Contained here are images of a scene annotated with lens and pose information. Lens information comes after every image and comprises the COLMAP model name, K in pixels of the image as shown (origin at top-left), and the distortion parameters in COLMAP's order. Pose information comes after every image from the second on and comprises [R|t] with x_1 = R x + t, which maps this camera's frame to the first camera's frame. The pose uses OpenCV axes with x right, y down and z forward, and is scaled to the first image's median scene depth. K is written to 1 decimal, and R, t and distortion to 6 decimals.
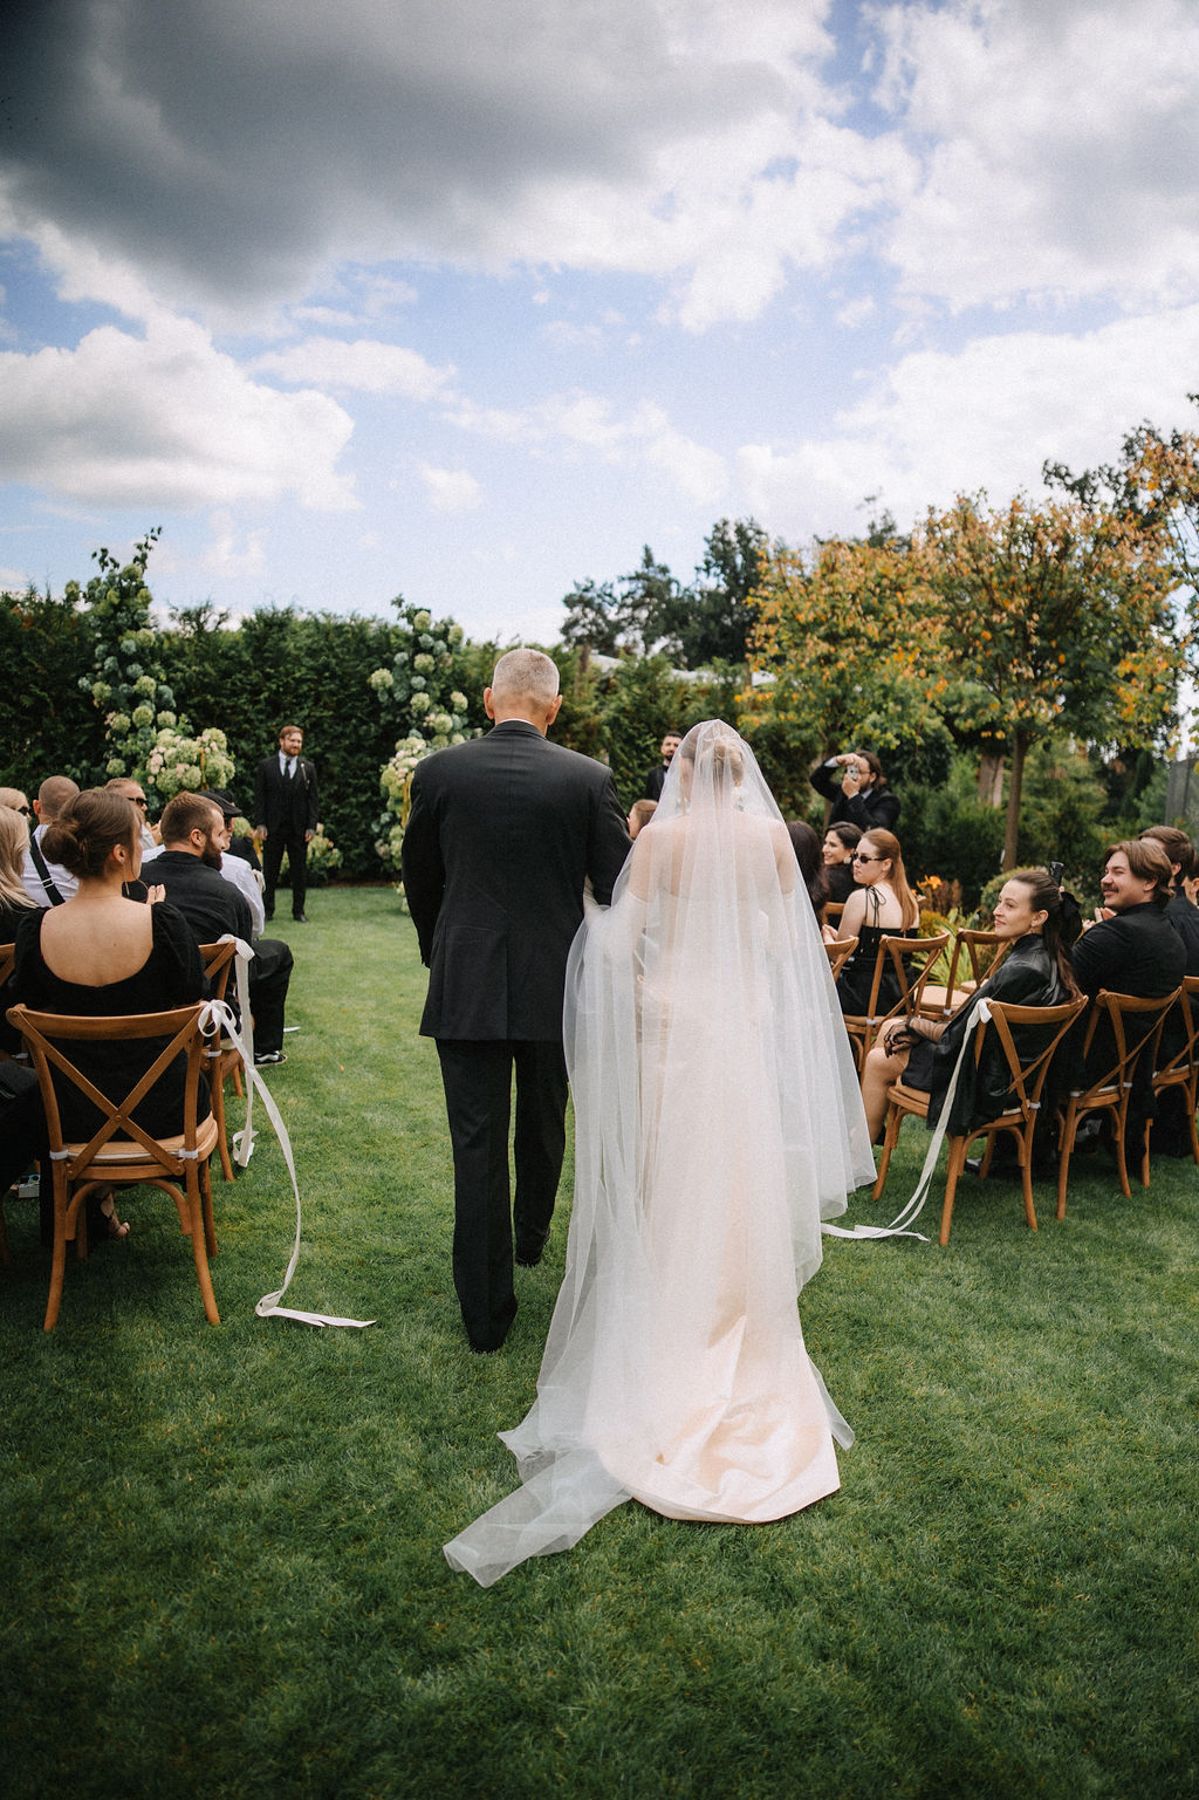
lens RADIAL K [[1115.8, 0, 599.5], [0, 1115.8, 900.0], [0, 0, 1]] dist [-0.123921, 0.001668]
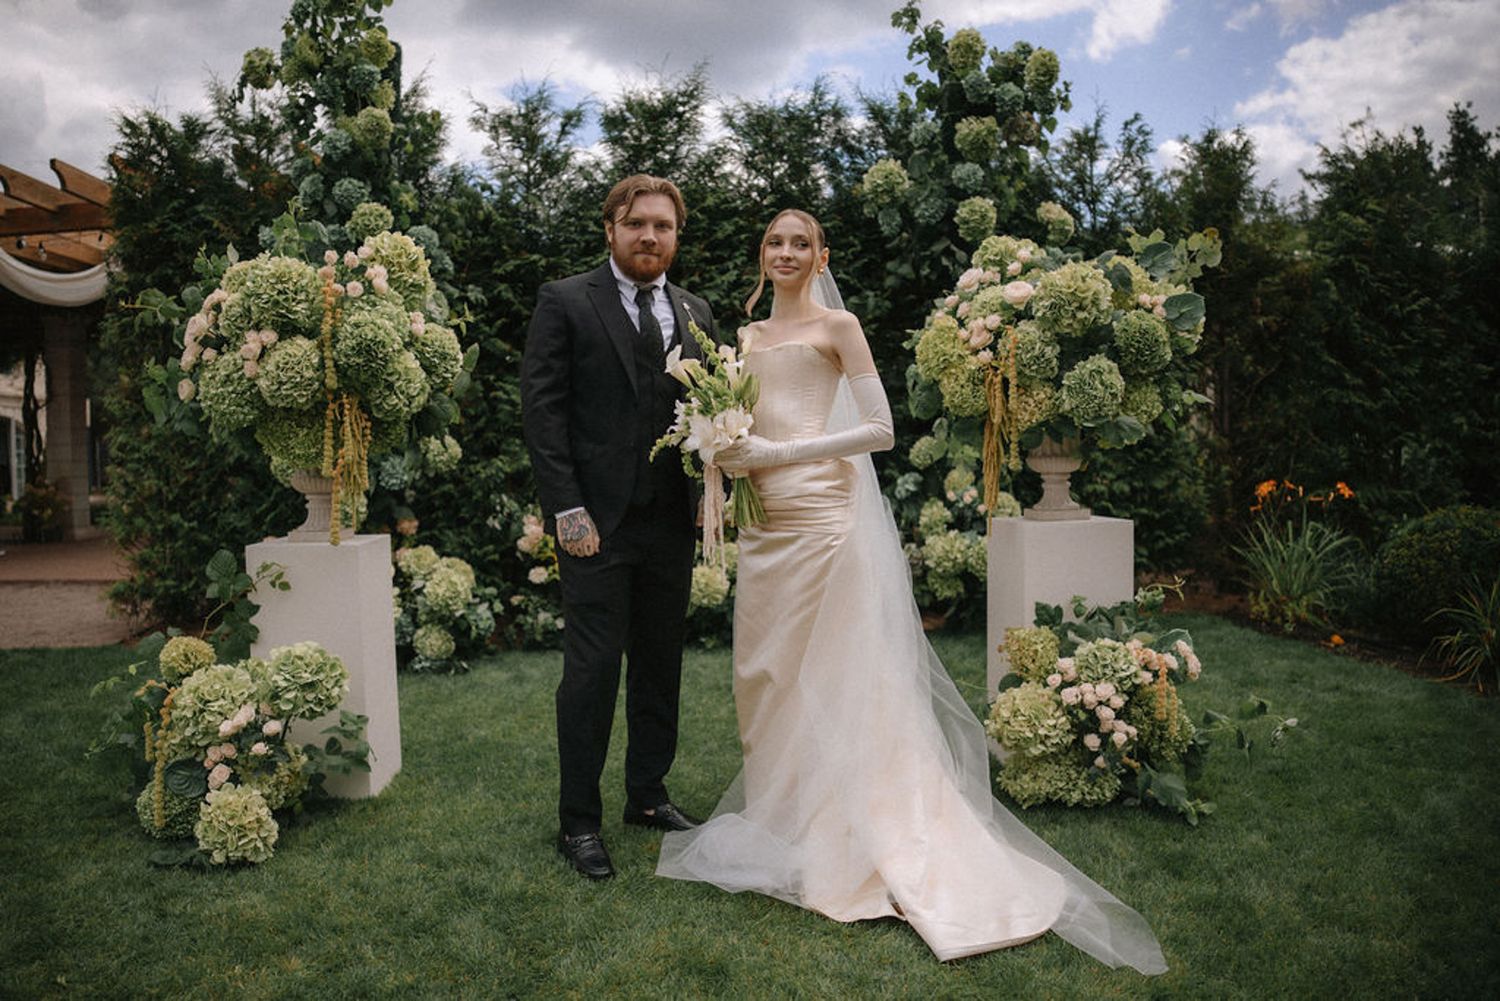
lens RADIAL K [[929.8, 0, 682.4], [0, 929.8, 492.0], [0, 0, 1]] dist [-0.123921, 0.001668]
pose [[0.921743, -0.047080, -0.384934, -0.135771], [0.018160, 0.996755, -0.078426, -0.044067], [0.387377, 0.065298, 0.919606, 0.631164]]
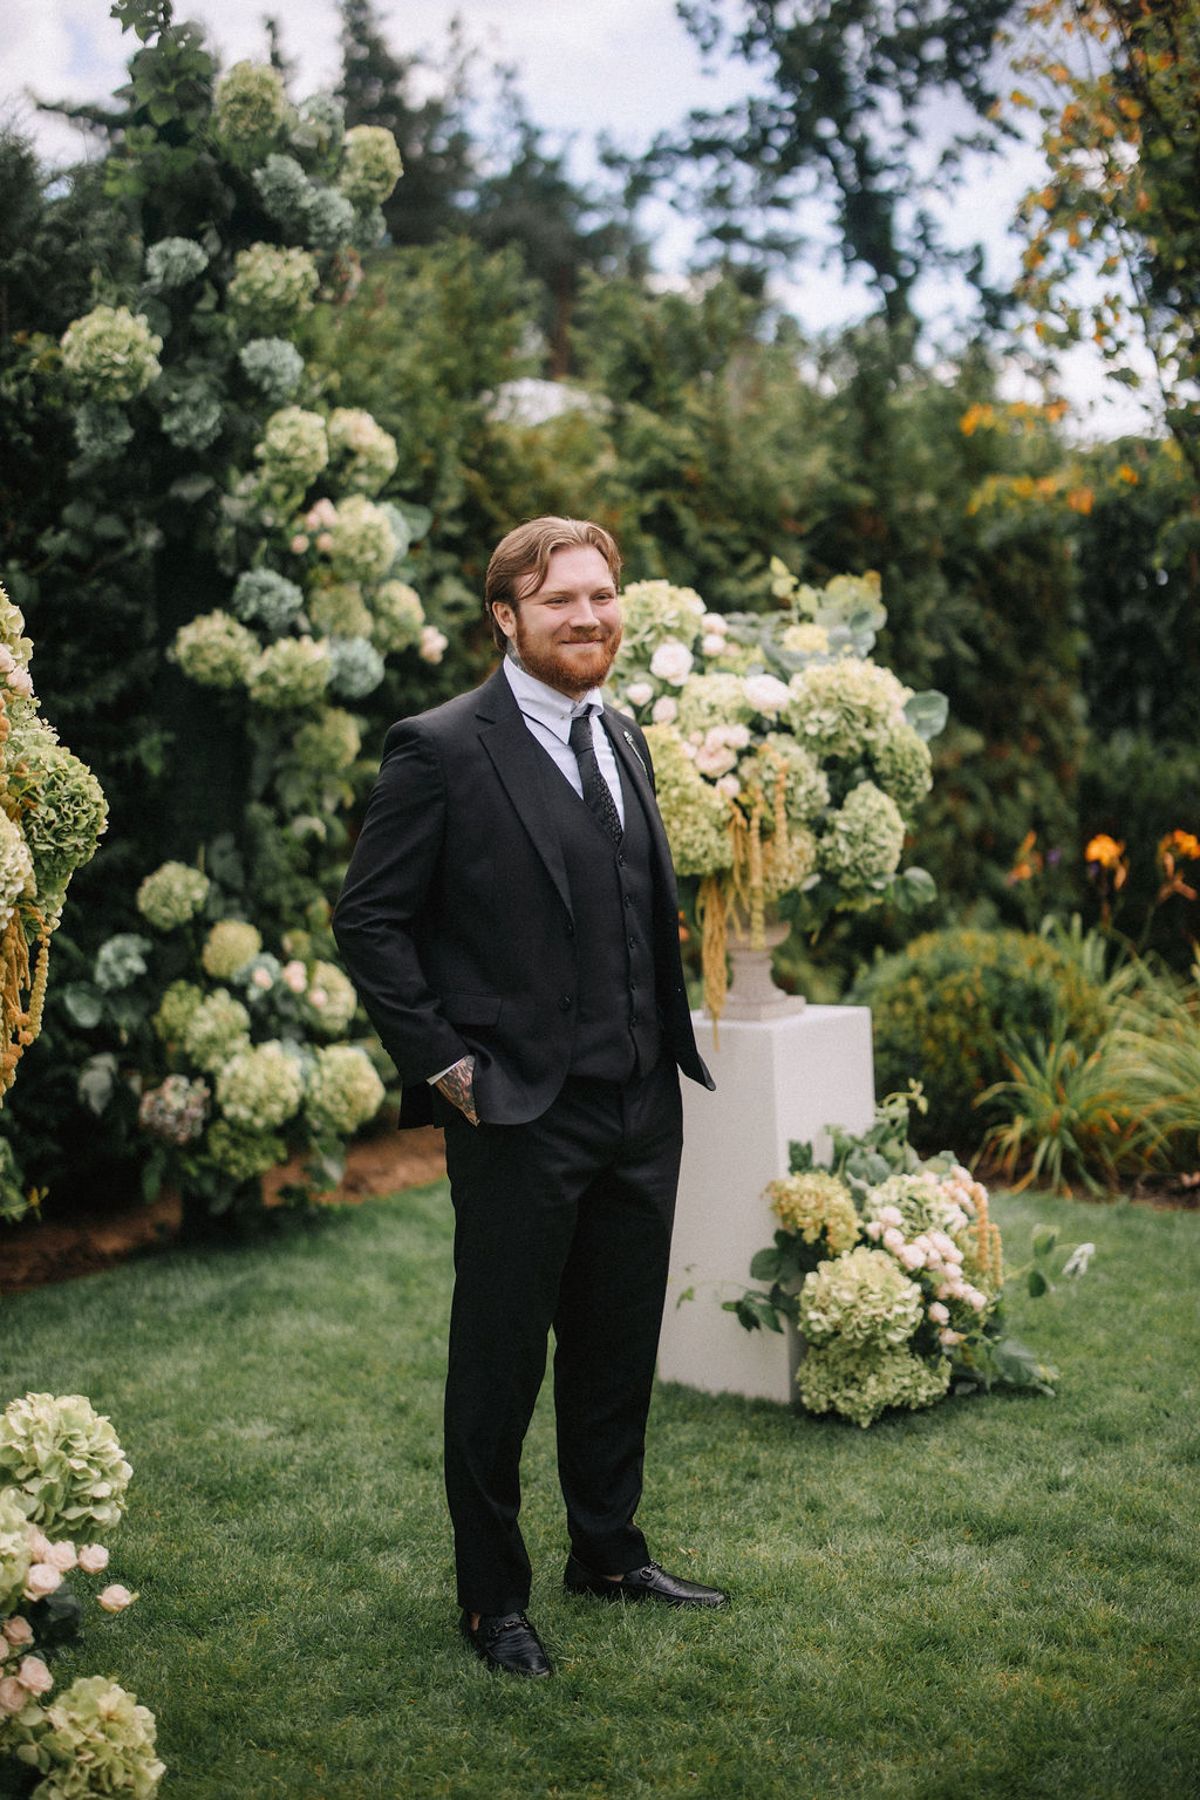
lens RADIAL K [[2554.4, 0, 600.0], [0, 2554.4, 900.0], [0, 0, 1]] dist [-0.071331, 0.075651]
pose [[0.885610, -0.113355, 0.450383, -0.355450], [0.128294, 0.991733, -0.002665, -0.075515], [-0.446357, 0.060142, 0.892832, 0.502174]]
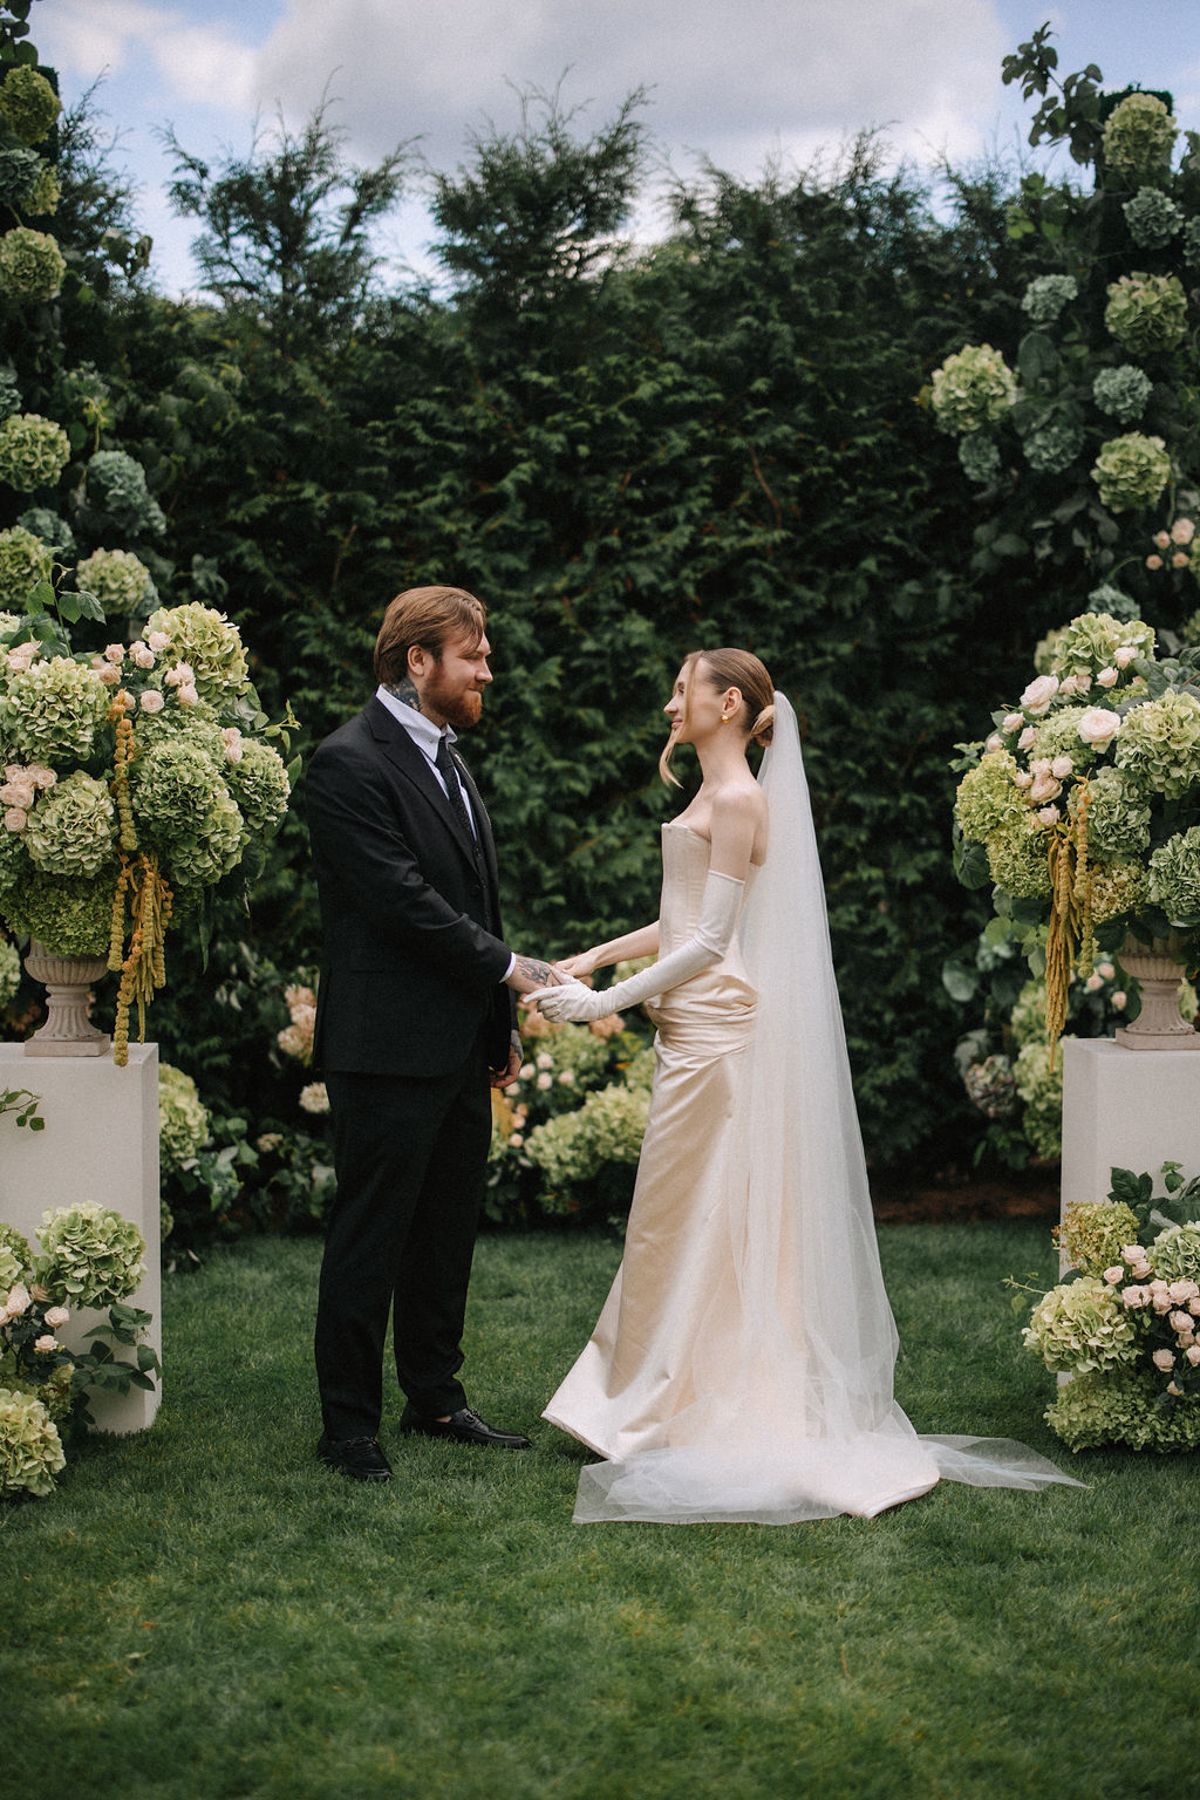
lens RADIAL K [[2735.2, 0, 626.0], [0, 2735.2, 937.2], [0, 0, 1]] dist [-0.114559, 0.473848]
pose [[0.939391, -0.007863, -0.342759, -0.062906], [-0.005091, 0.999307, -0.036879, -0.054659], [0.342811, 0.036389, 0.938699, 0.409423]]
